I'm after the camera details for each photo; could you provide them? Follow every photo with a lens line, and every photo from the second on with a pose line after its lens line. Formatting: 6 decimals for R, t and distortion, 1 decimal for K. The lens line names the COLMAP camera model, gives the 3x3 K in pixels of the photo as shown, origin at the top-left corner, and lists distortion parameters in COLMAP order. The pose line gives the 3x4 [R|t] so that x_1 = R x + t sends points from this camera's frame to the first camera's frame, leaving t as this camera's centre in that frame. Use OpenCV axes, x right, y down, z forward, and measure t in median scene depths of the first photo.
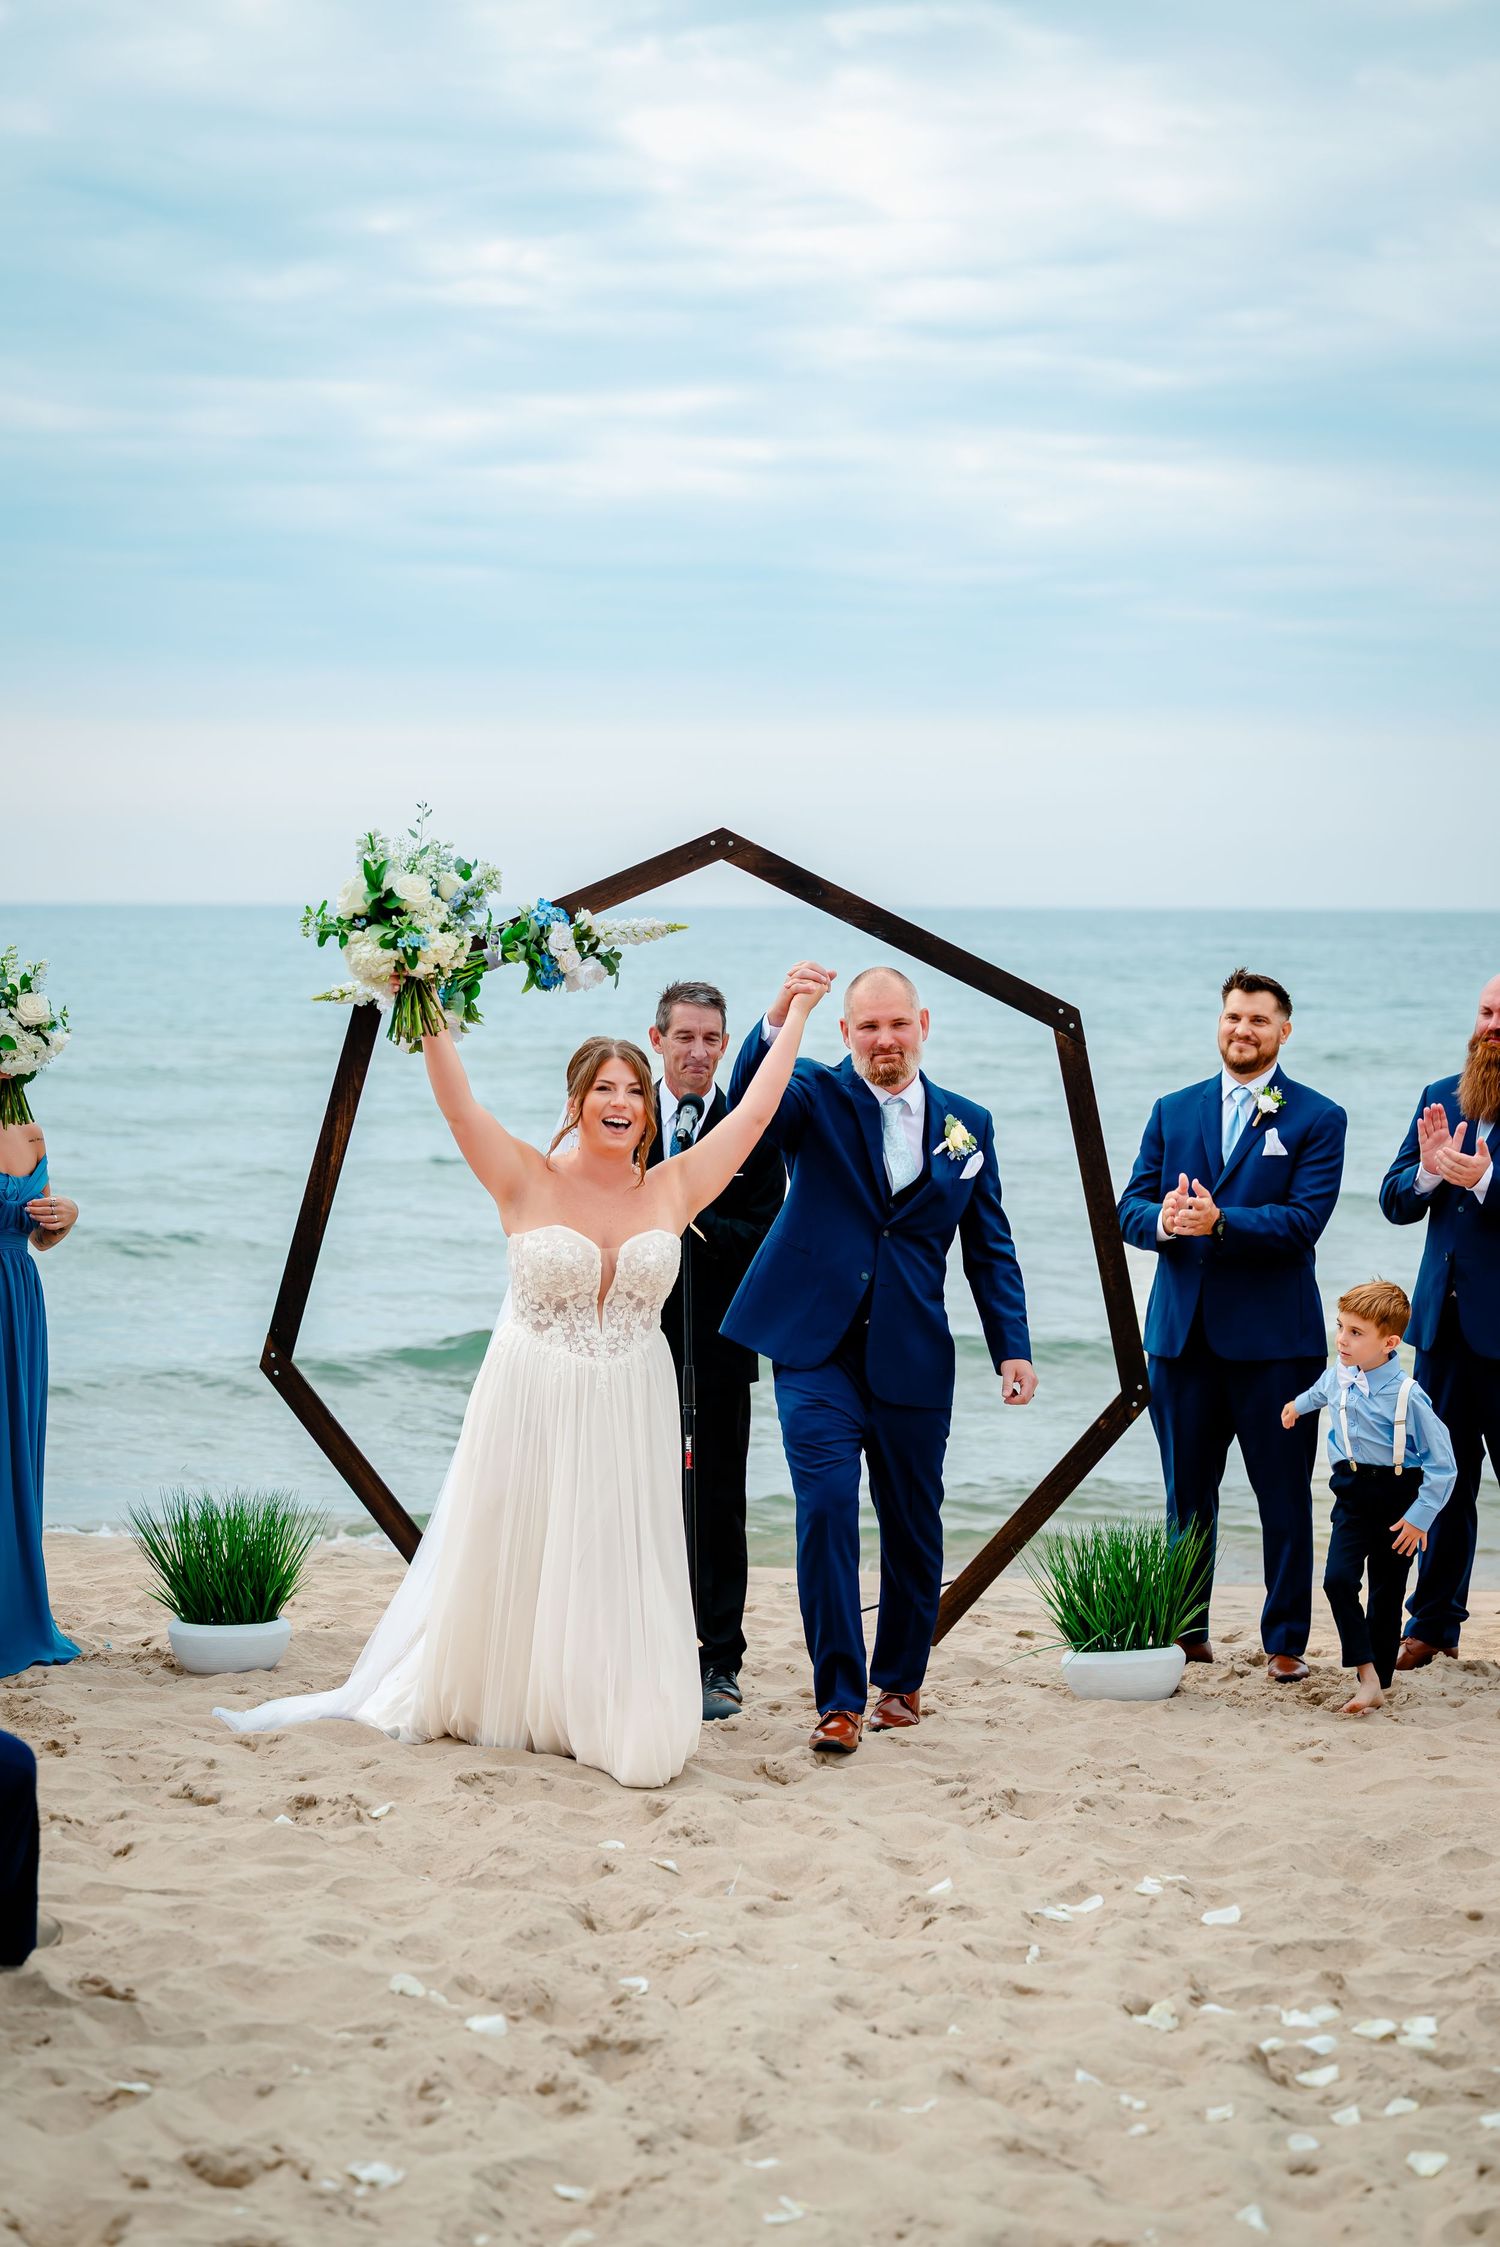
lens RADIAL K [[5432.1, 0, 754.5], [0, 5432.1, 922.6], [0, 0, 1]] dist [0.003082, 0.000000]
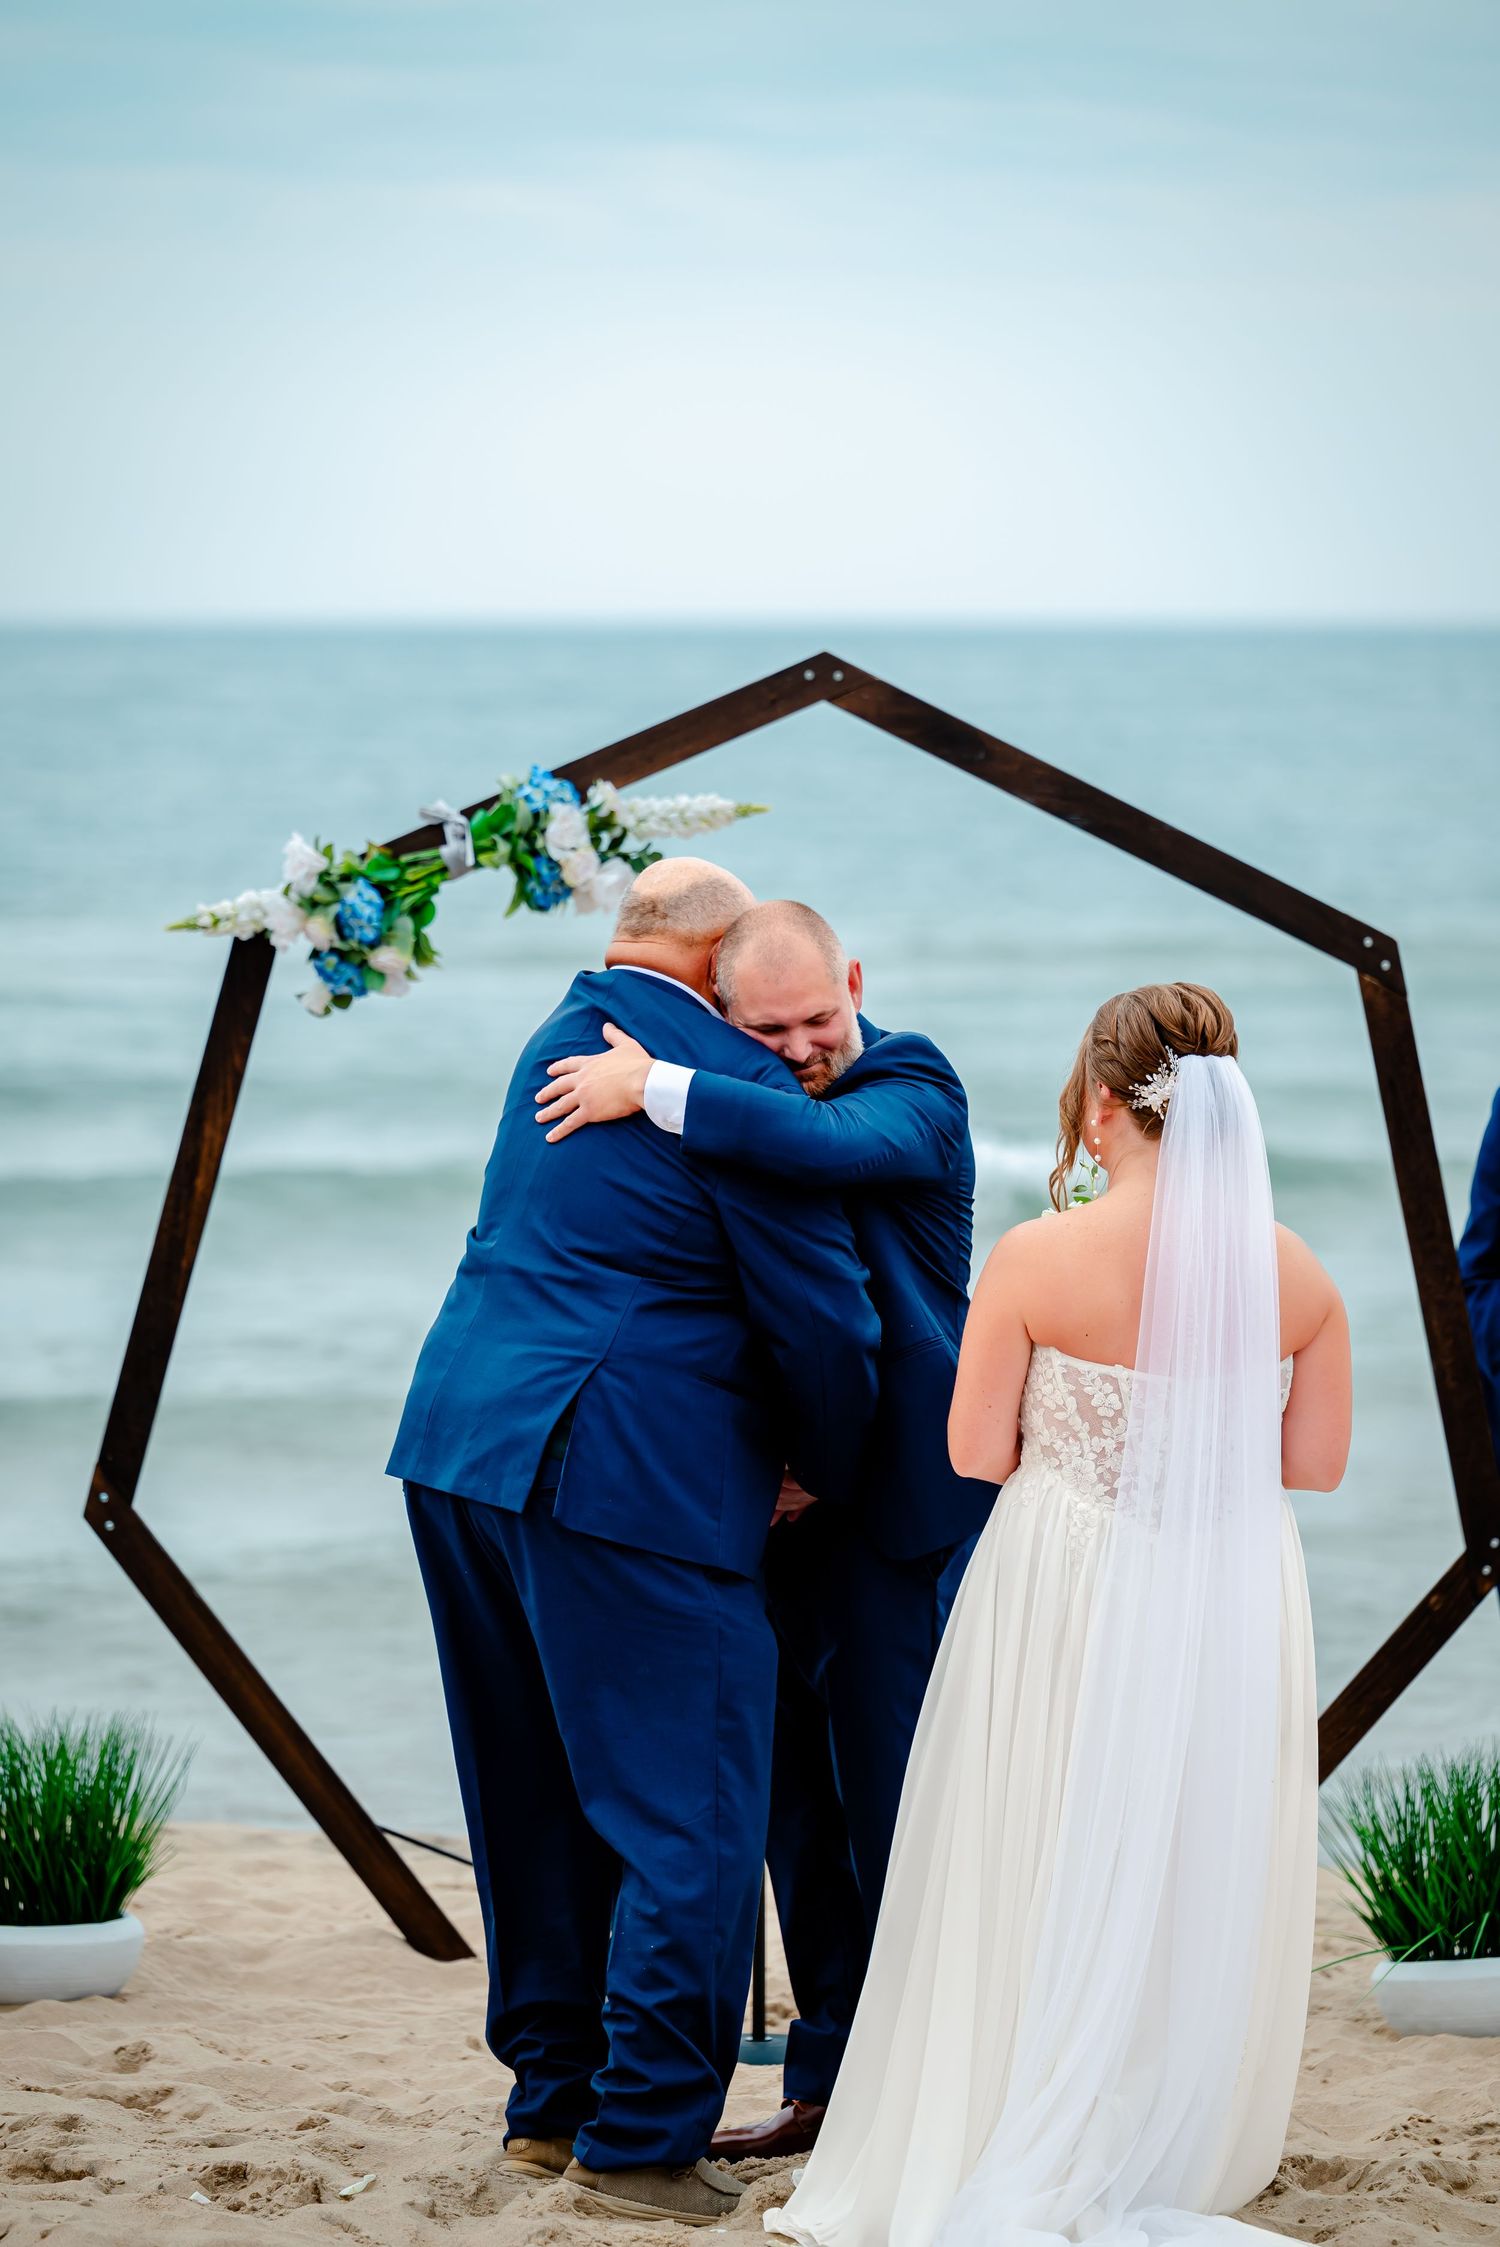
lens RADIAL K [[9907.4, 0, 745.8], [0, 9907.4, 1123.0], [0, 0, 1]] dist [-0.274490, 0.000000]
pose [[0.999985, -0.004658, 0.003015, -0.018615], [0.004539, 0.999258, 0.038241, -0.006805], [-0.003191, -0.038227, 0.999264, -0.136947]]
